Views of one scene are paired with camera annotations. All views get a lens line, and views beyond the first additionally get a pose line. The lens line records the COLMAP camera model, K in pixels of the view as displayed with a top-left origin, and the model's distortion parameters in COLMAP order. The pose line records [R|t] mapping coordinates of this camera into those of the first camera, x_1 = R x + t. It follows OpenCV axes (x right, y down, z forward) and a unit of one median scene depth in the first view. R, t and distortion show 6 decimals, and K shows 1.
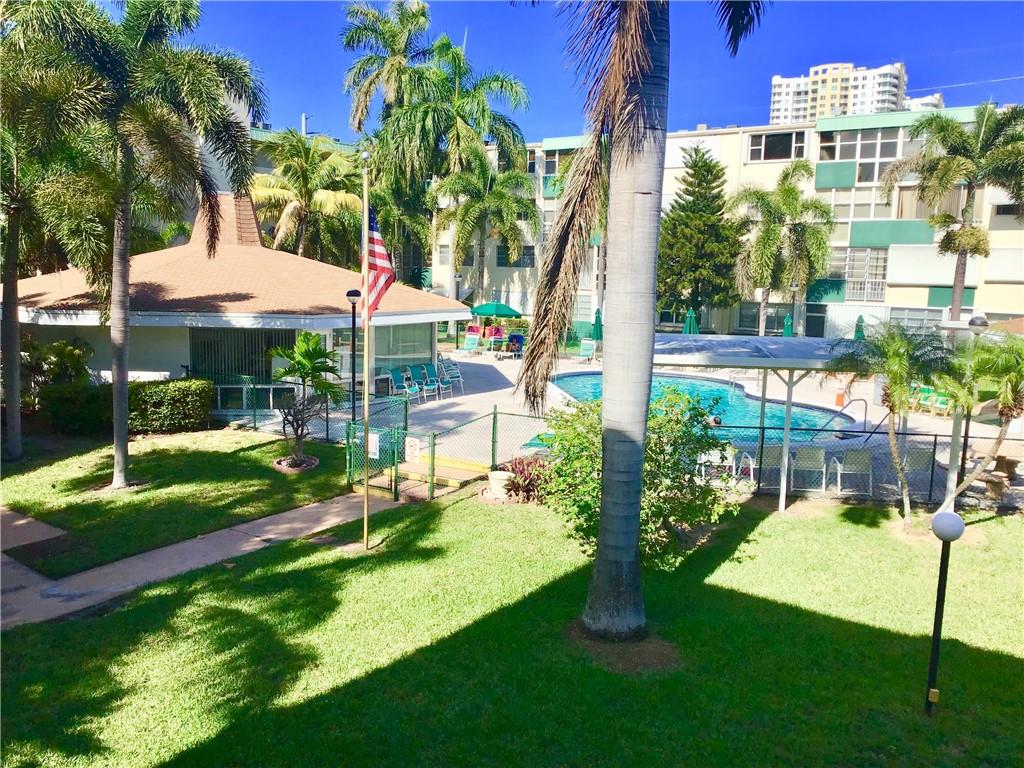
lens RADIAL K [[919.7, 0, 502.6], [0, 919.7, 382.6], [0, 0, 1]] dist [0.094869, -0.168596]
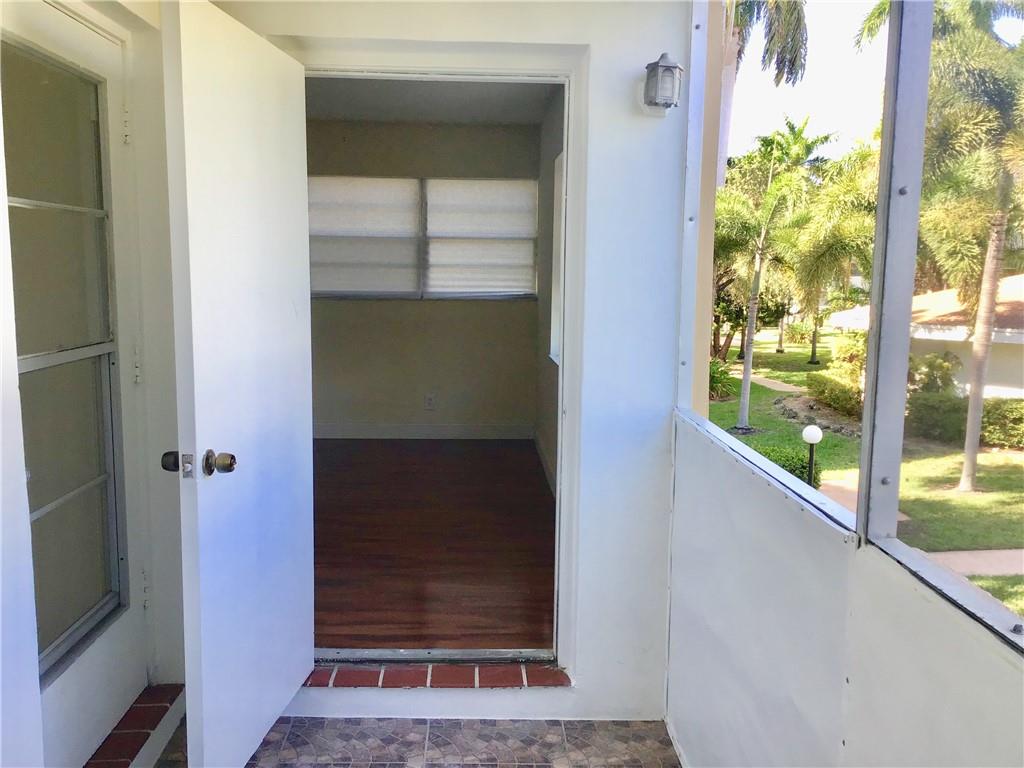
lens RADIAL K [[919.7, 0, 515.1], [0, 919.7, 383.3], [0, 0, 1]] dist [0.094869, -0.168596]
pose [[0.632173, 0.080713, -0.770612, 0.066959], [-0.097364, 0.994951, 0.024338, 0.012334], [0.768686, 0.059644, 0.636840, -0.075879]]
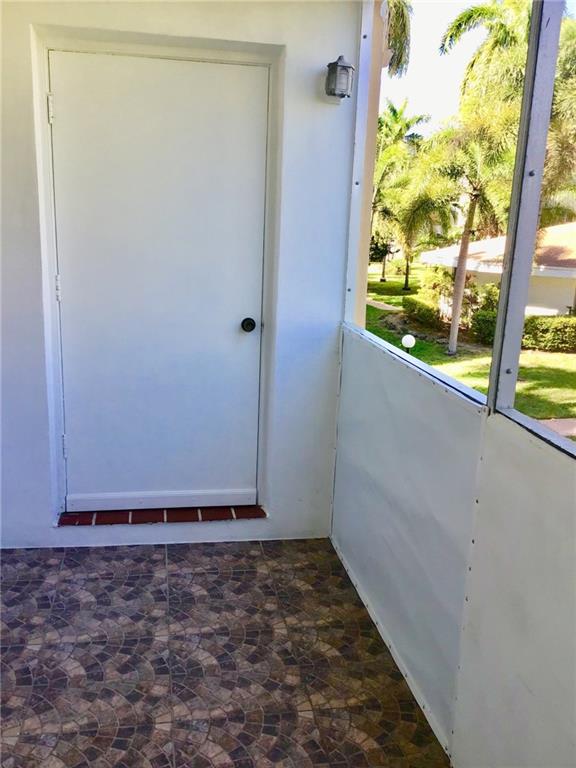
lens RADIAL K [[689.8, 0, 287.9], [0, 689.8, 385.8], [0, 0, 1]] dist [0.094869, -0.168596]
pose [[0.737197, 0.164013, -0.655470, 0.064529], [-0.106269, 0.986163, 0.127241, 0.012923], [0.667269, -0.024145, 0.744425, -0.085786]]
